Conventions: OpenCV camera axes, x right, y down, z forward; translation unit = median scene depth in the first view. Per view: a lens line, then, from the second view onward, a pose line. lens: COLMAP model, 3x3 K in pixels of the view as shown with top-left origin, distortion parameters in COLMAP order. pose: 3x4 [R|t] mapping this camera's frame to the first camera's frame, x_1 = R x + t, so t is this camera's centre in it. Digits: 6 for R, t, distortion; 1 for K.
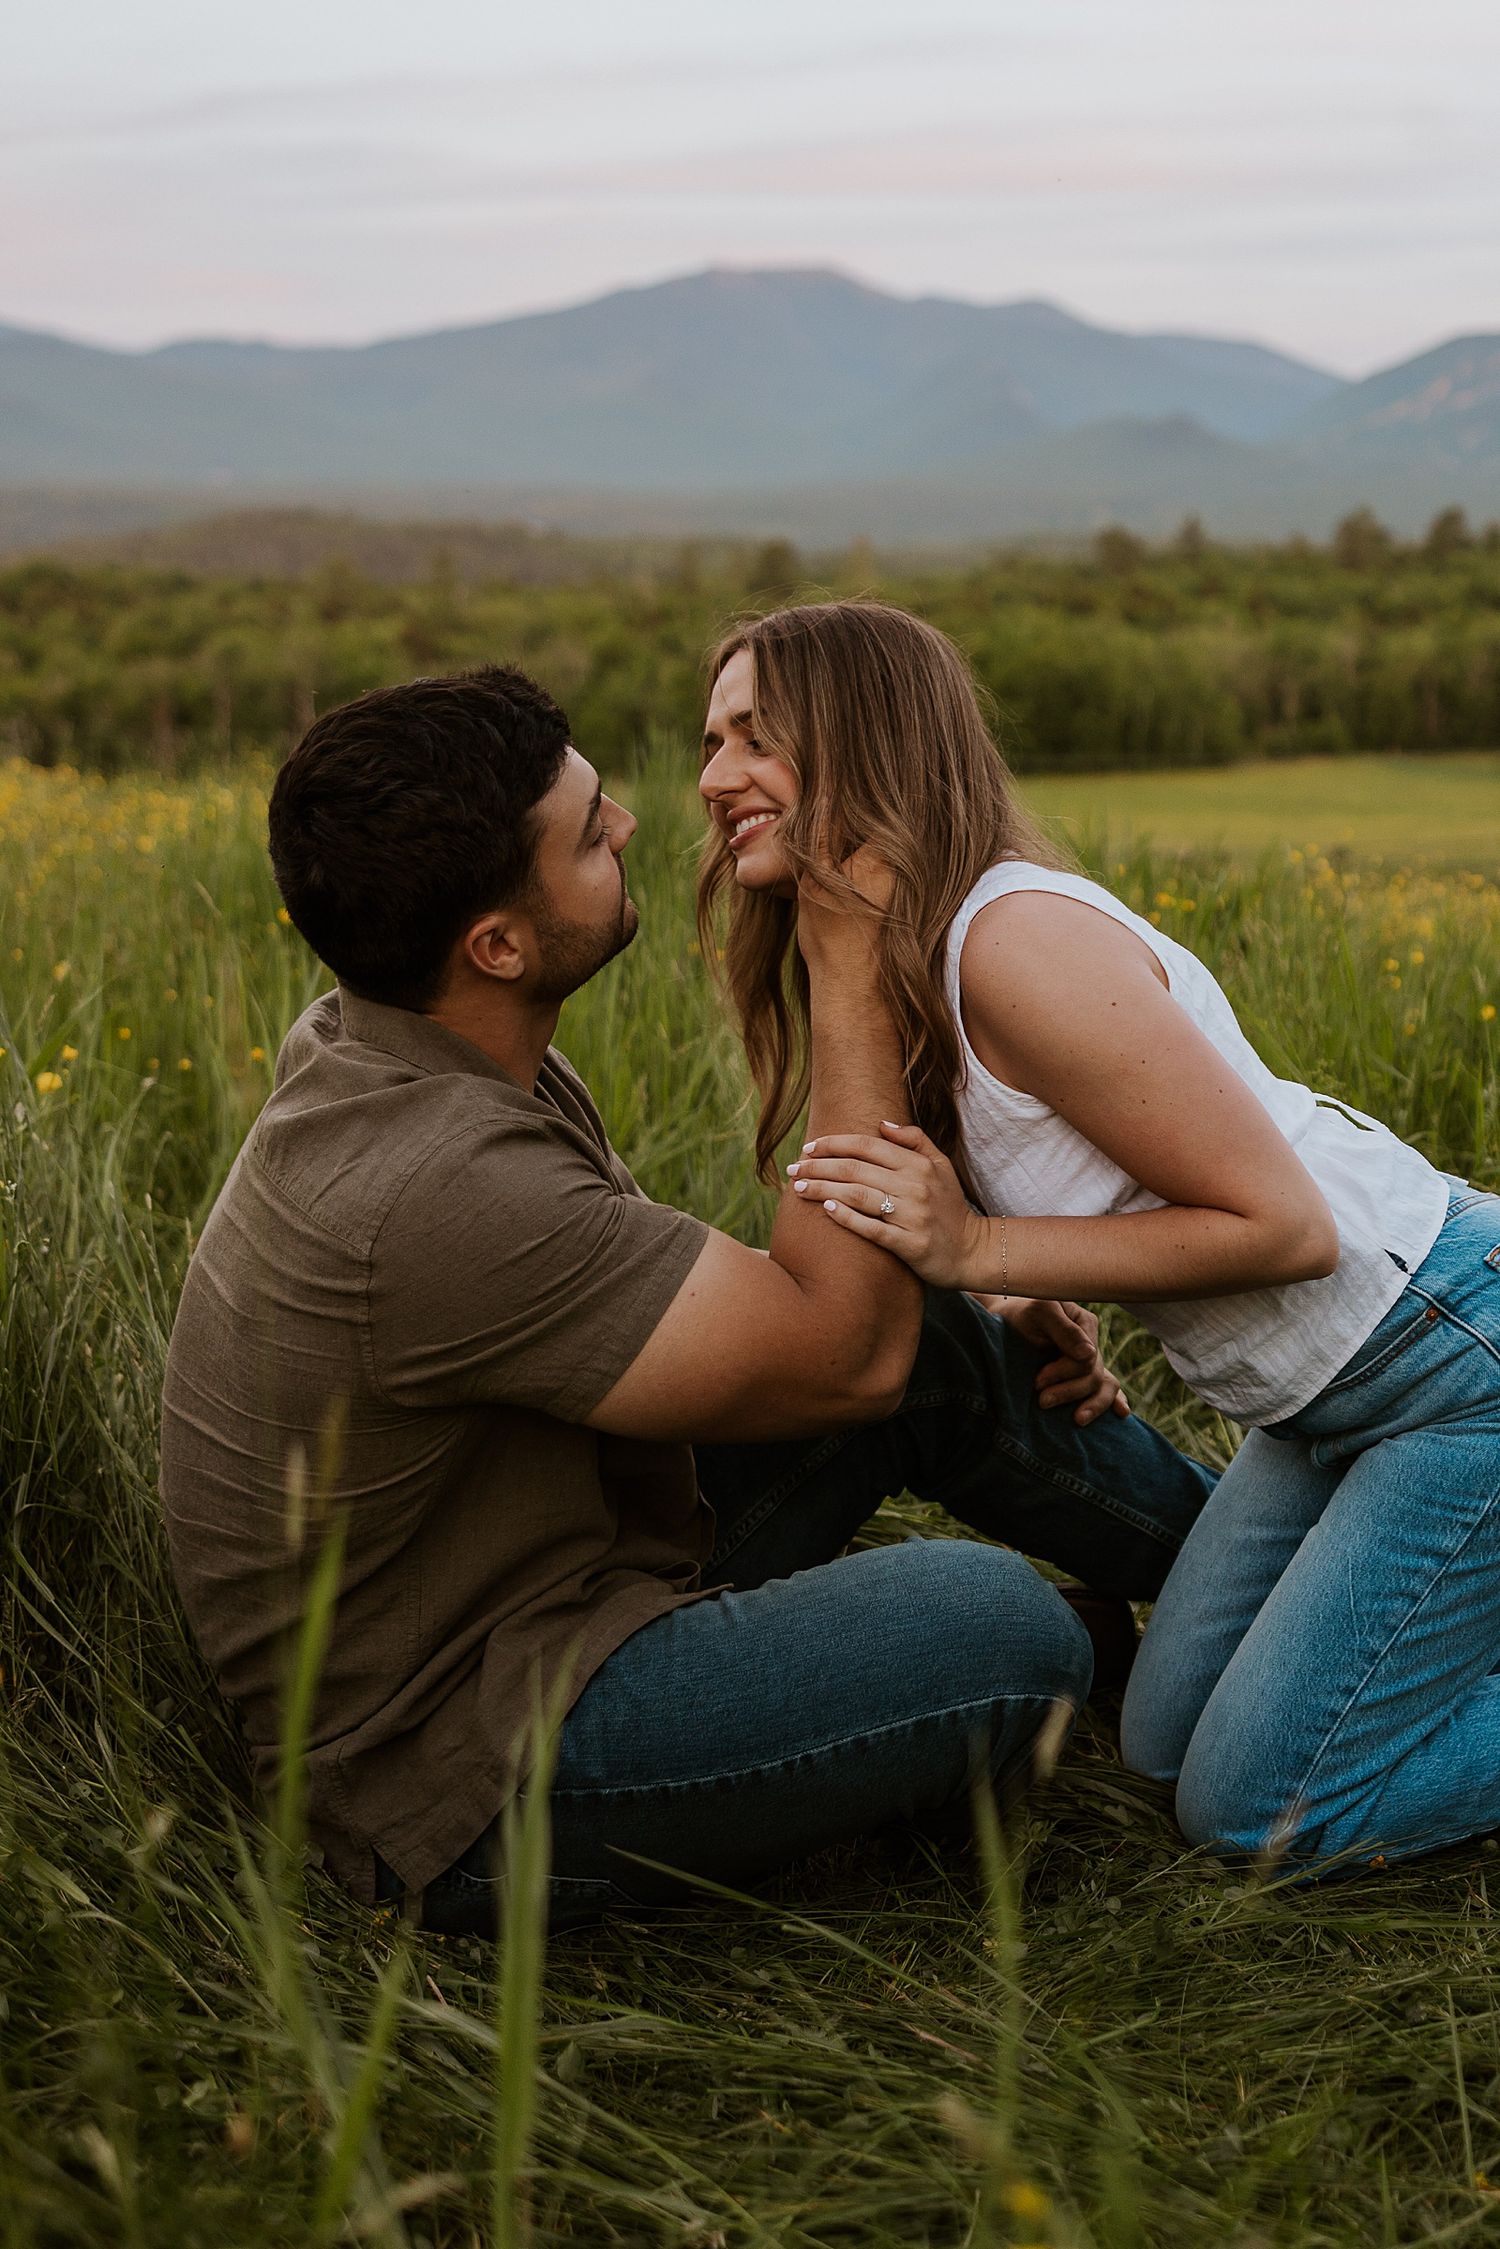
lens RADIAL K [[1746.2, 0, 729.5], [0, 1746.2, 1118.3], [0, 0, 1]] dist [-0.084208, 0.069785]
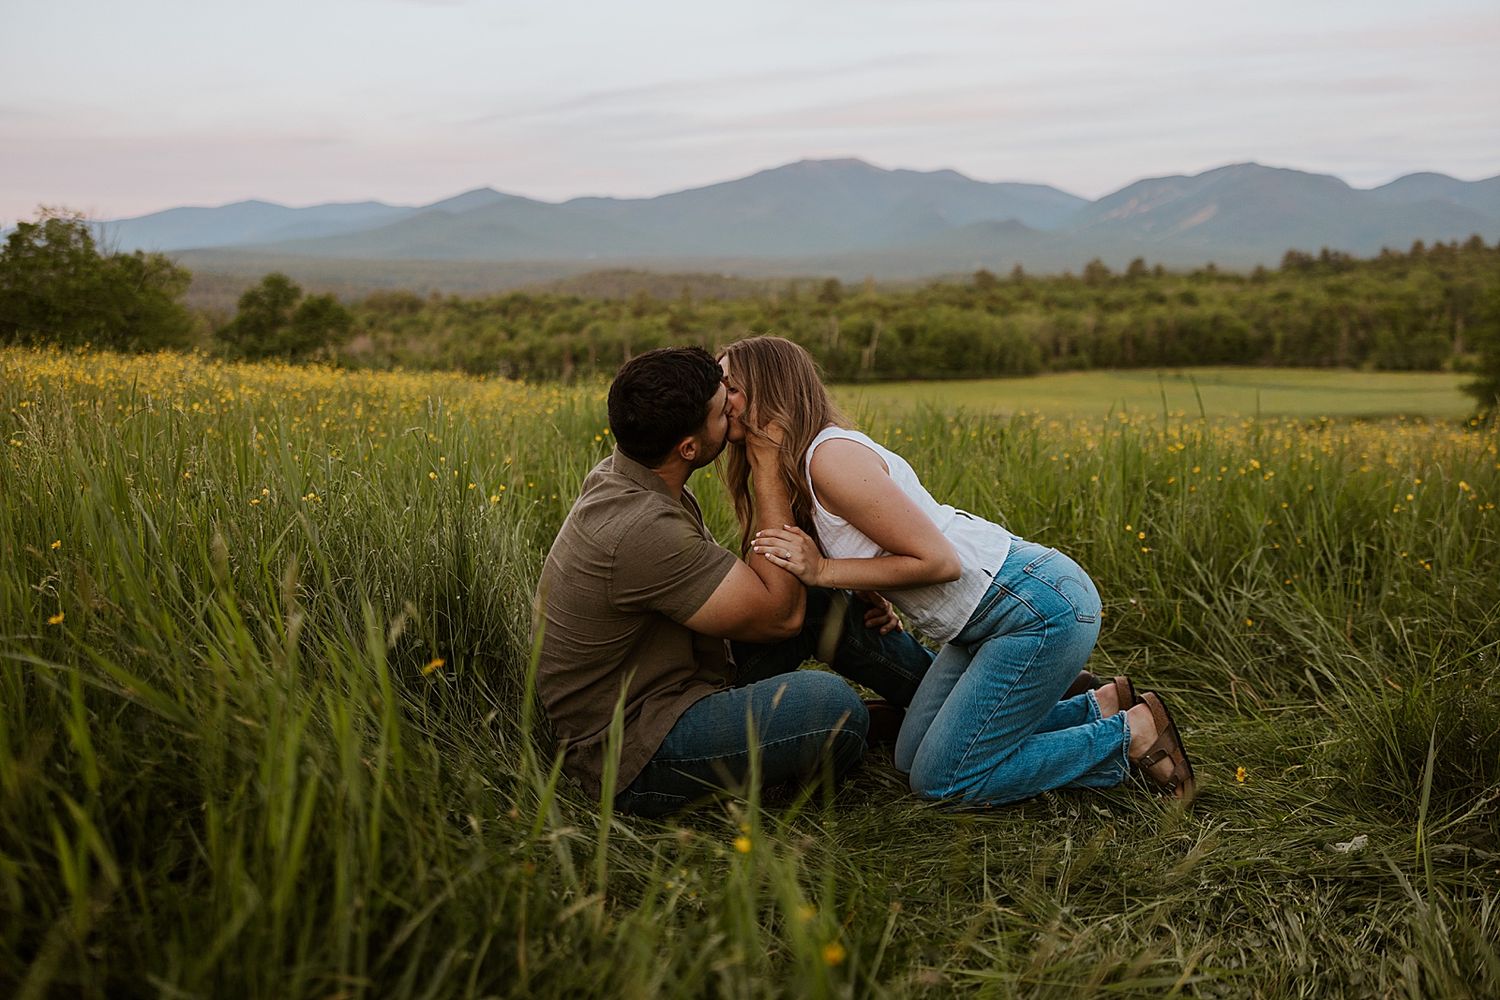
lens RADIAL K [[1164.7, 0, 750.0], [0, 1164.7, 500.0], [0, 0, 1]] dist [-0.084208, 0.069785]
pose [[0.984494, 0.009112, -0.175179, 0.192190], [-0.021130, 0.997539, -0.066861, 0.056223], [0.174139, 0.069525, 0.982264, -0.482181]]
